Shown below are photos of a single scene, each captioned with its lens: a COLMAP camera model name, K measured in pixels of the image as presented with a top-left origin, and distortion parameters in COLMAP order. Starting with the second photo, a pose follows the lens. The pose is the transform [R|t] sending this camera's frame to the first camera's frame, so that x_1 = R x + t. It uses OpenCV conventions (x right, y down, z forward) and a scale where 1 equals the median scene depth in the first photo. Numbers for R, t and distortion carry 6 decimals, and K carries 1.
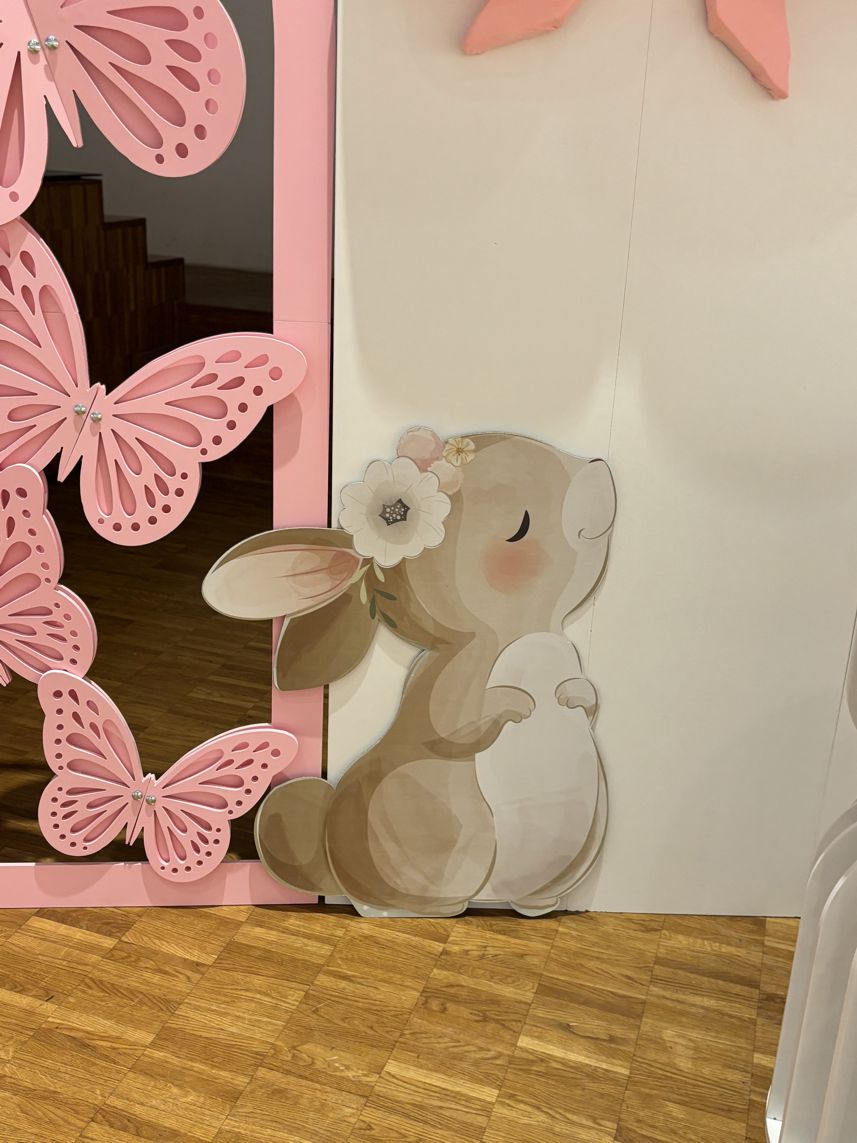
lens RADIAL K [[1163.8, 0, 427.9], [0, 1163.8, 560.4], [0, 0, 1]] dist [0.033597, 0.000000]
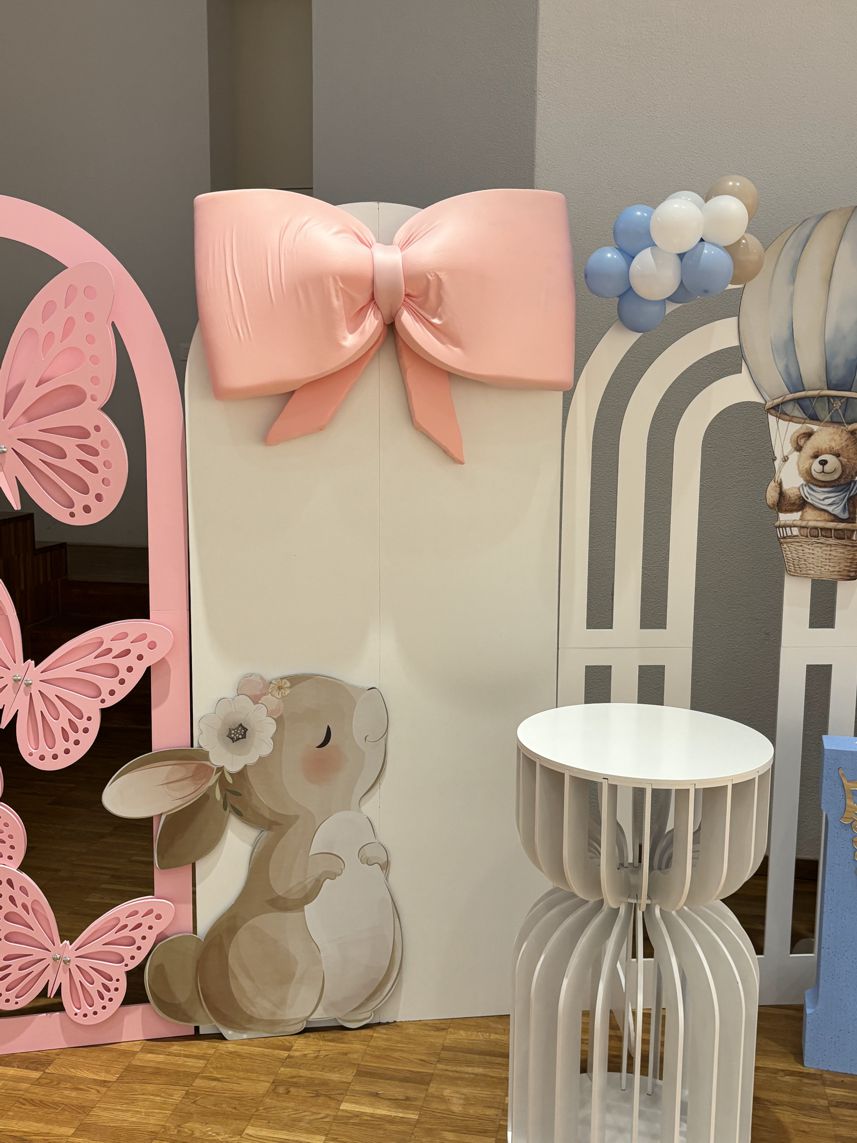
lens RADIAL K [[1163.8, 0, 418.8], [0, 1163.8, 562.5], [0, 0, 1]] dist [0.033597, 0.000000]
pose [[0.992797, -0.054878, 0.106497, 0.053523], [0.074876, 0.978144, -0.193978, 0.049248], [-0.093524, 0.200555, 0.975208, -0.488382]]
